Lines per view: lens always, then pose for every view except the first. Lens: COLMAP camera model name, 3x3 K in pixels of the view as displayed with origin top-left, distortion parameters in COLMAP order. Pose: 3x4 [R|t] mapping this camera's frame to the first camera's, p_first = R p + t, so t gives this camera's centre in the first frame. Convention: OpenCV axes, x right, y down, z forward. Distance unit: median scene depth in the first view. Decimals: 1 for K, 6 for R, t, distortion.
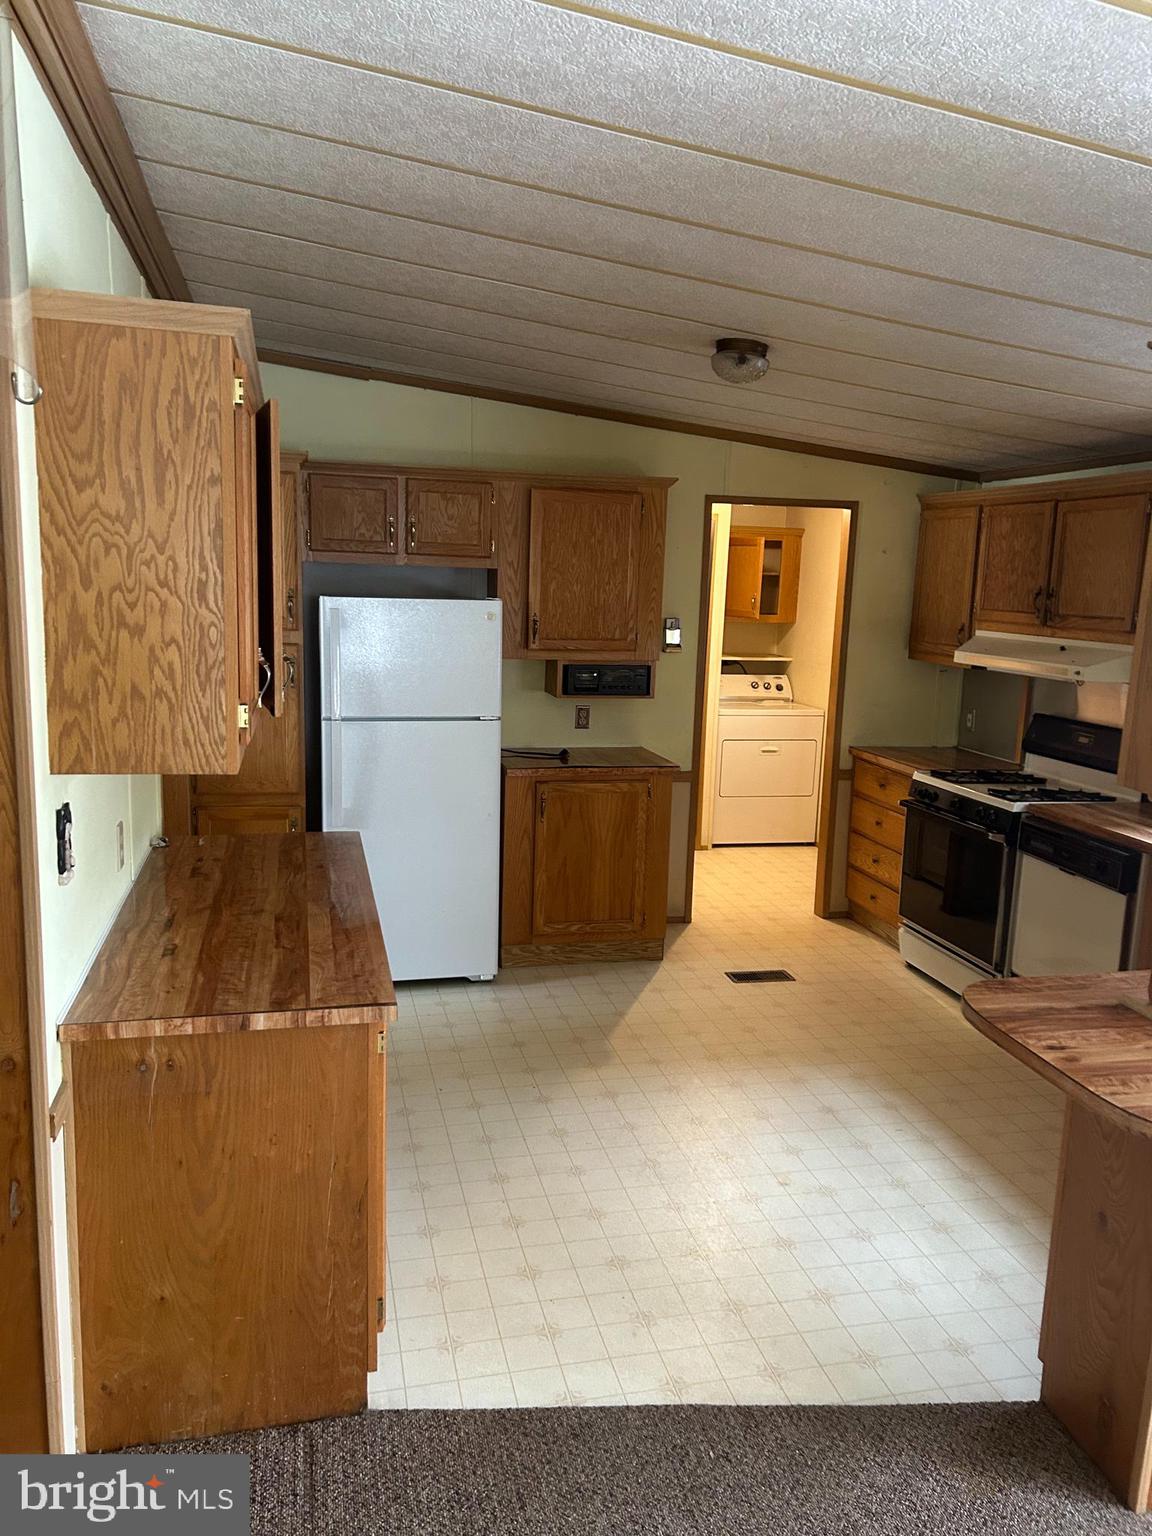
lens RADIAL K [[1147.7, 0, 568.8], [0, 1147.7, 774.0], [0, 0, 1]] dist [0.061484, -0.070614]
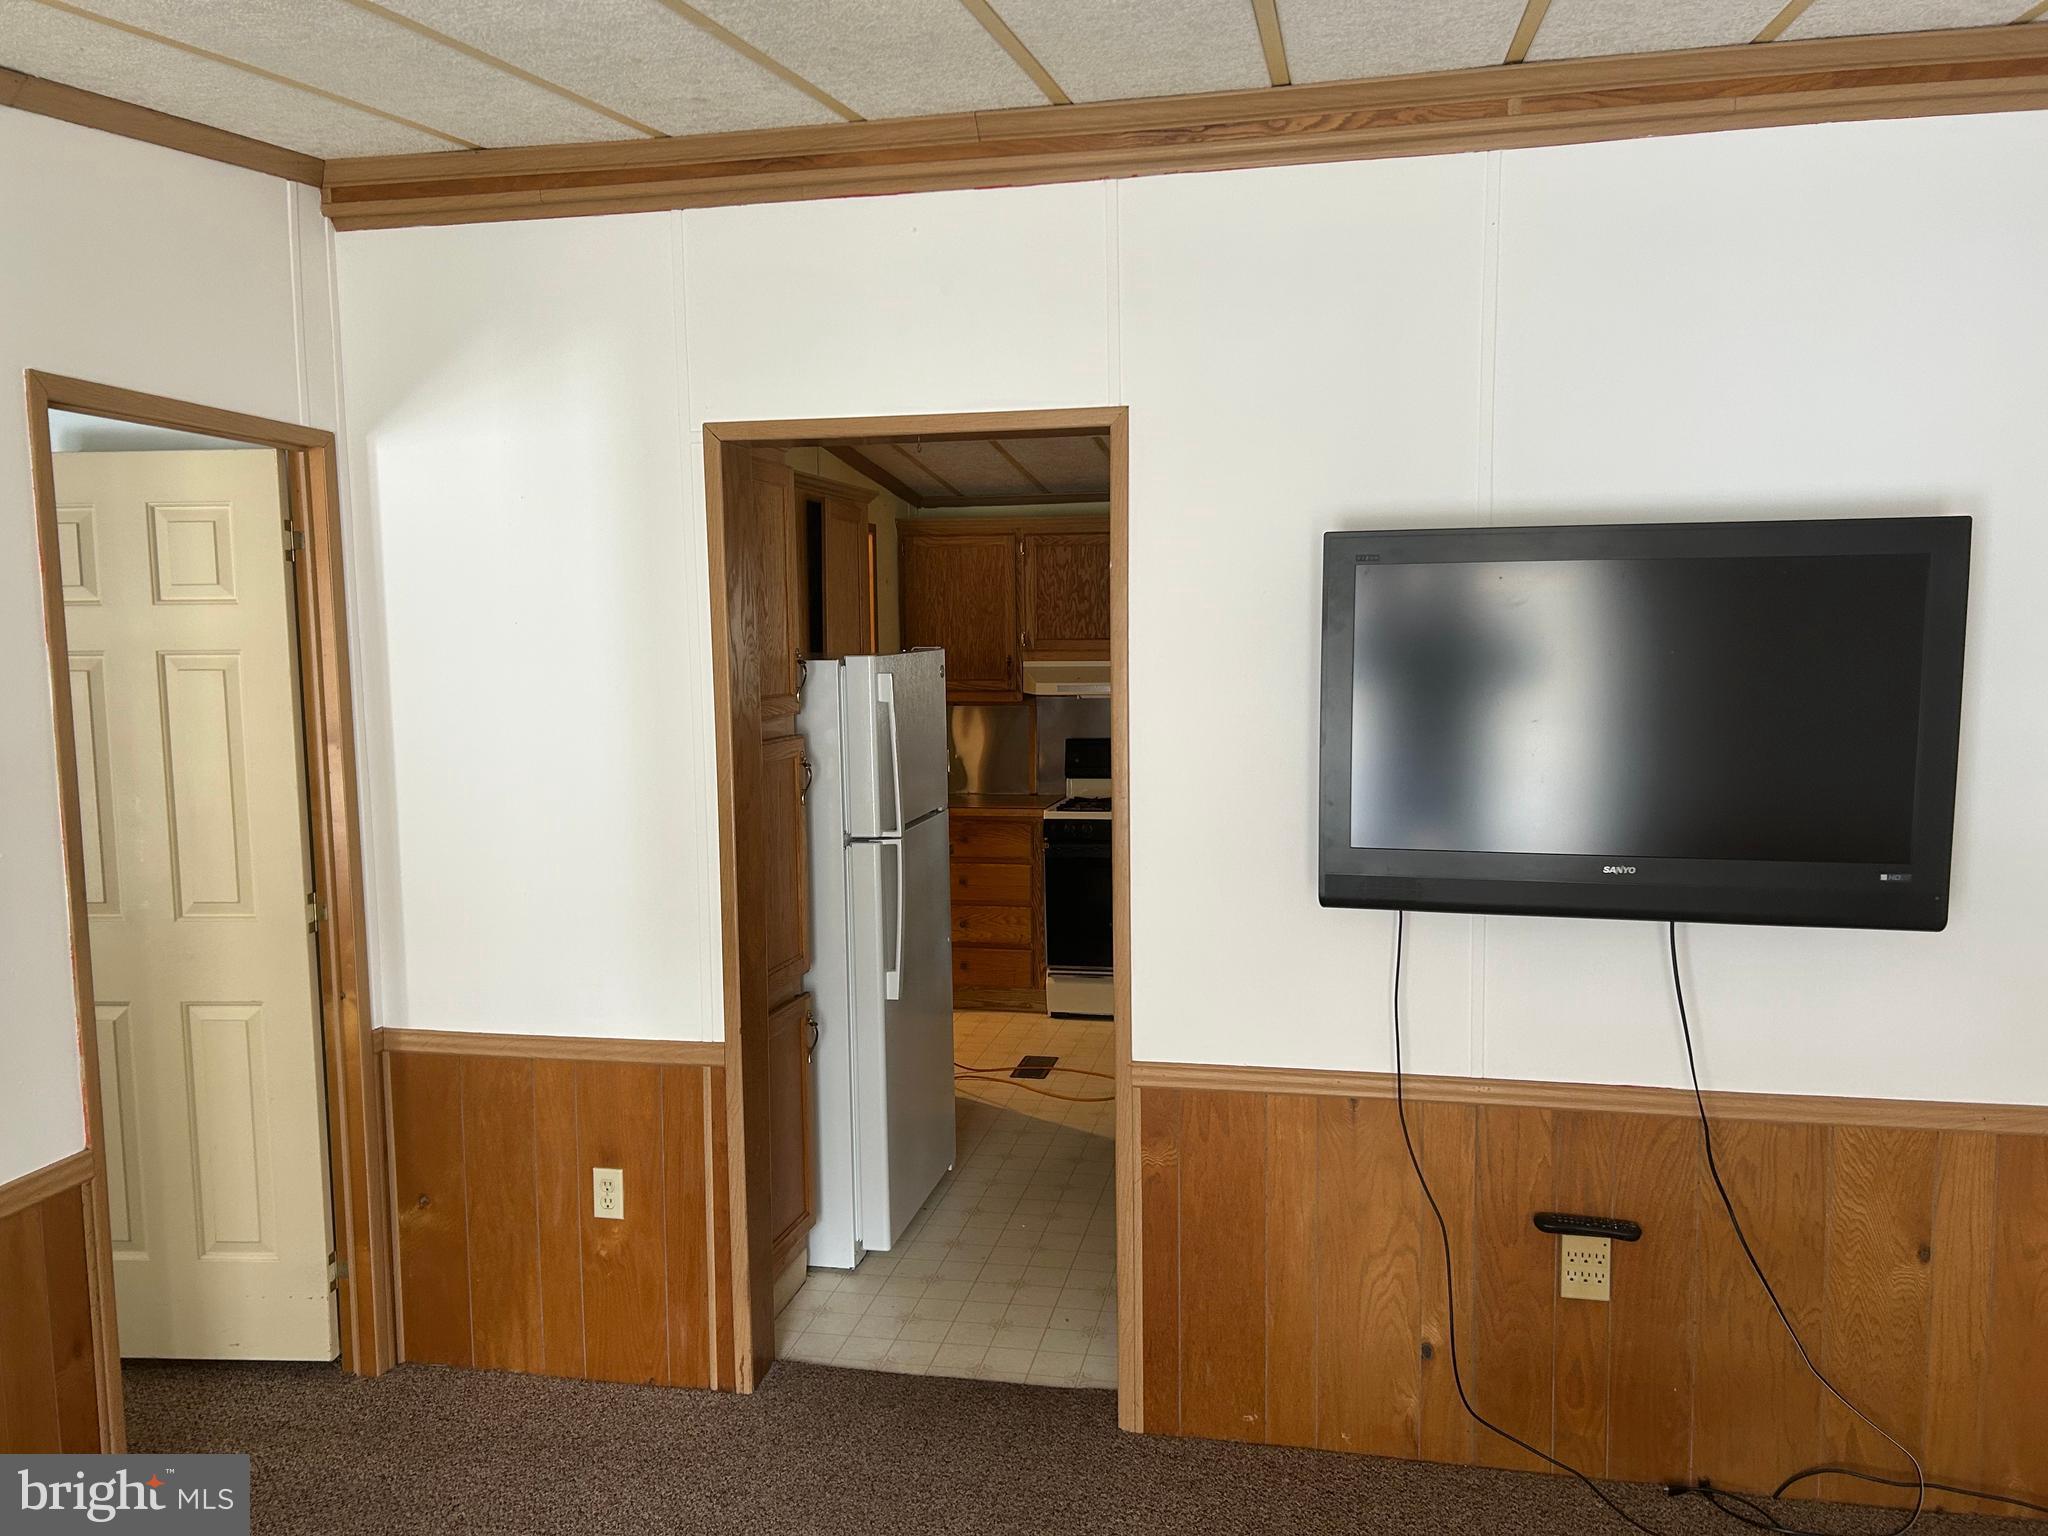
lens RADIAL K [[1530.3, 0, 1042.7], [0, 1530.3, 774.1], [0, 0, 1]] dist [0.061484, -0.070614]
pose [[0.403283, -0.123284, 0.906732, -0.858531], [0.175882, 0.982851, 0.055407, -0.104680], [-0.898014, 0.137133, 0.418051, 0.487426]]
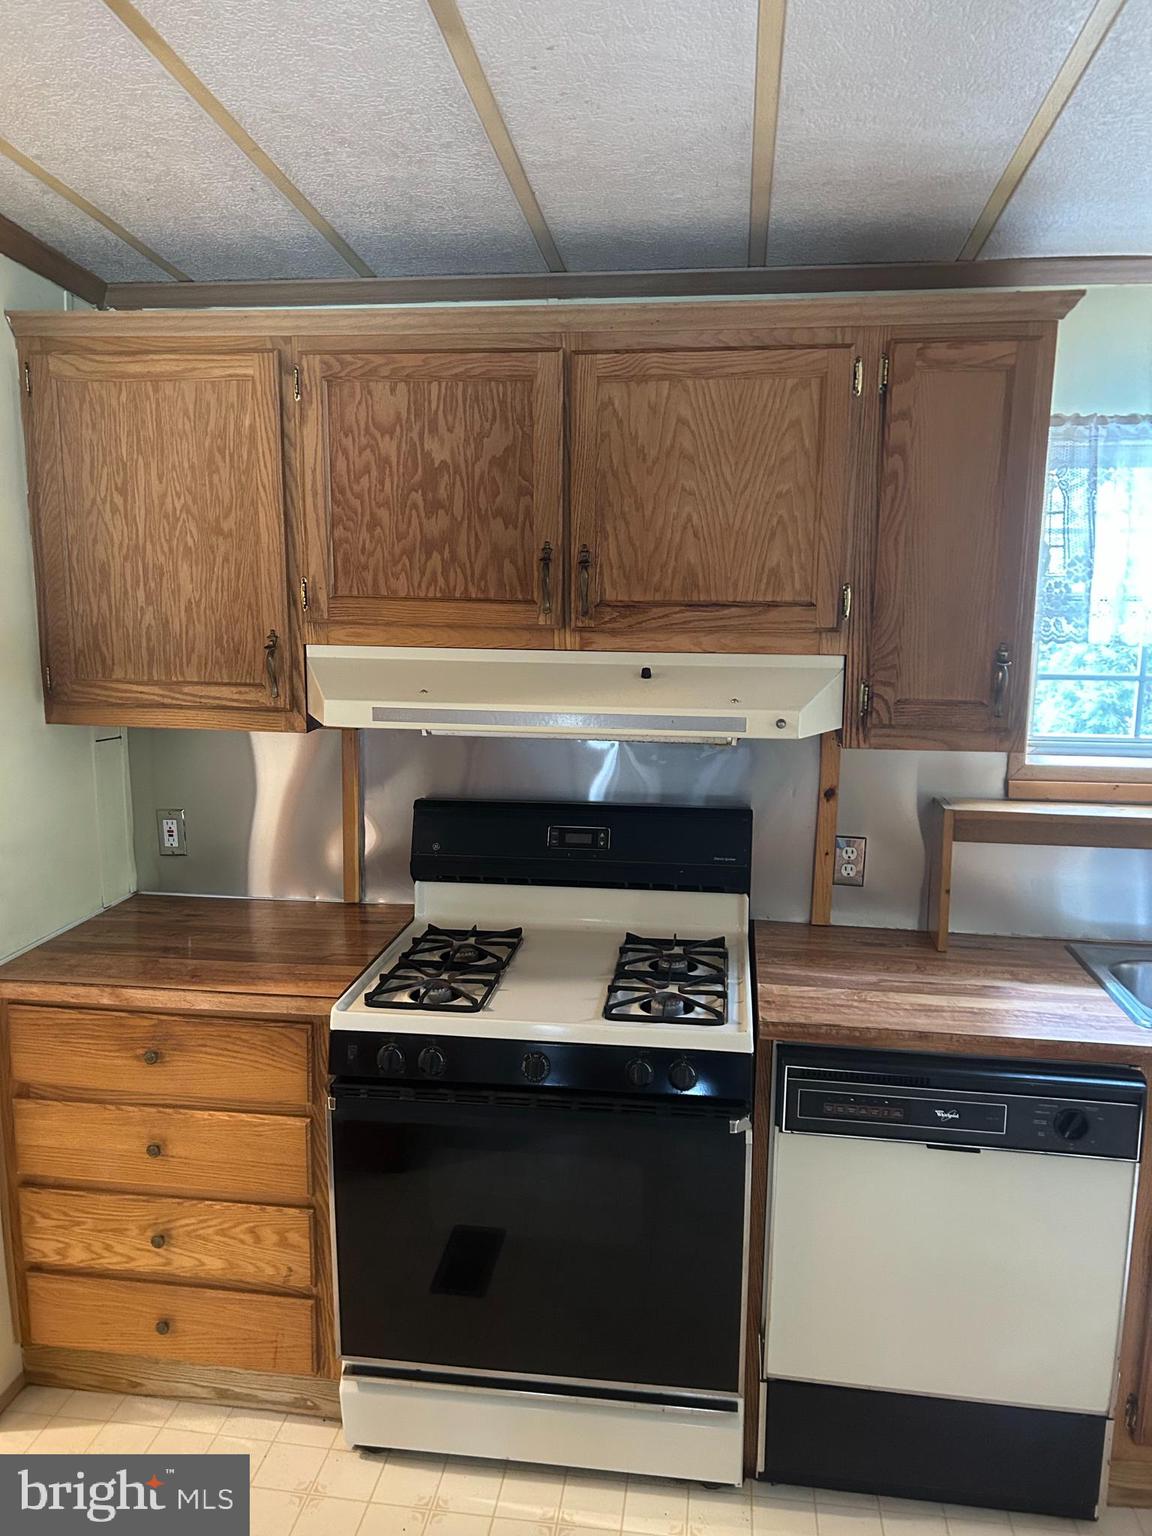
lens RADIAL K [[1147.7, 0, 574.7], [0, 1147.7, 762.2], [0, 0, 1]] dist [0.061484, -0.070614]
pose [[0.351853, -0.188228, 0.916935, -0.021006], [0.160835, 0.977162, 0.138874, -0.131592], [-0.922134, 0.098612, 0.374091, 0.787946]]
